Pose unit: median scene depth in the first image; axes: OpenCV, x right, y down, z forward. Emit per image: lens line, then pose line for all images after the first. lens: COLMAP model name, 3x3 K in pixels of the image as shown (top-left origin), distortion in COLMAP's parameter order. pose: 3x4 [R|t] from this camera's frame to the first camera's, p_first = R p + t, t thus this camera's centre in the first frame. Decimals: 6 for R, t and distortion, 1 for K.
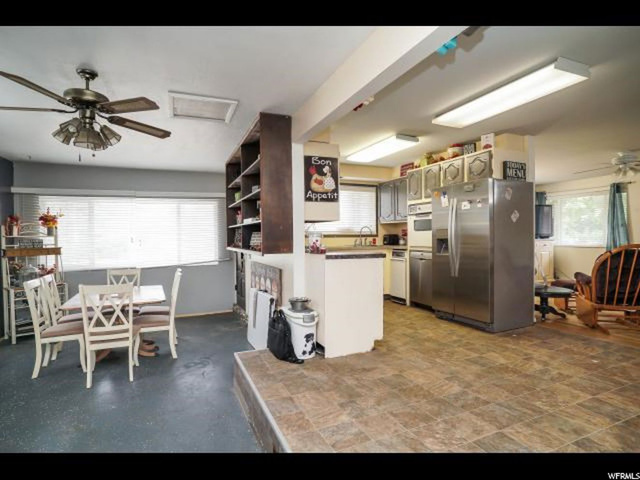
lens RADIAL K [[335.0, 0, 317.5], [0, 335.0, 241.5], [0, 0, 1]] dist [-0.076557, 0.040158]
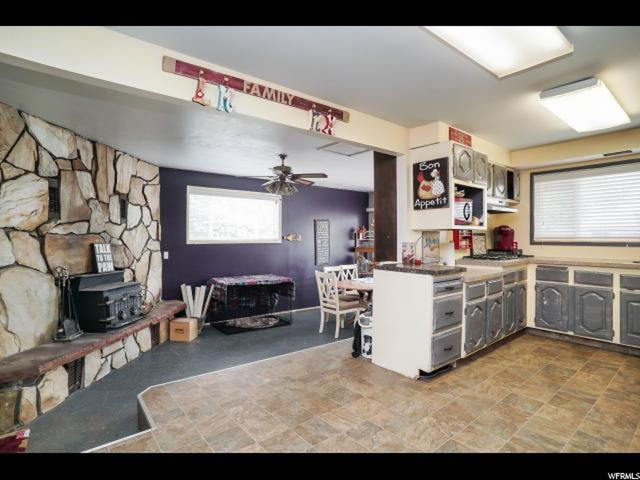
lens RADIAL K [[335.0, 0, 317.5], [0, 335.0, 241.5], [0, 0, 1]] dist [-0.076557, 0.040158]
pose [[0.271645, 0.019179, -0.962206, 0.699819], [-0.013958, 0.999775, 0.015987, -0.033981], [0.962296, 0.009088, 0.271852, 0.389364]]
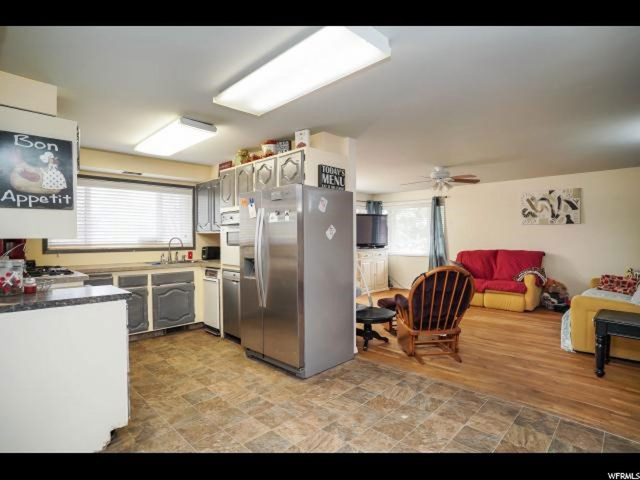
lens RADIAL K [[335.0, 0, 317.5], [0, 335.0, 241.5], [0, 0, 1]] dist [-0.076557, 0.040158]
pose [[0.925738, -0.000492, 0.378166, 0.230914], [0.001746, 0.999994, -0.002971, -0.047015], [-0.378162, 0.003410, 0.925733, 0.211272]]
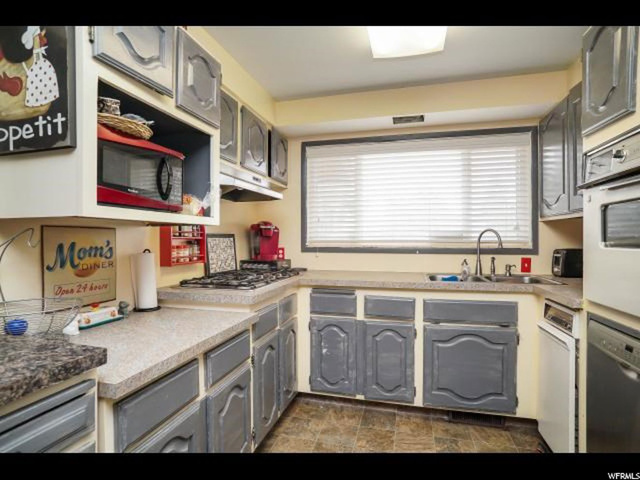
lens RADIAL K [[335.0, 0, 317.5], [0, 335.0, 241.5], [0, 0, 1]] dist [-0.076557, 0.040158]
pose [[0.781346, 0.012784, -0.623968, 0.334476], [-0.015238, 0.999883, 0.001405, -0.039795], [0.623912, 0.008411, 0.781449, 0.810864]]
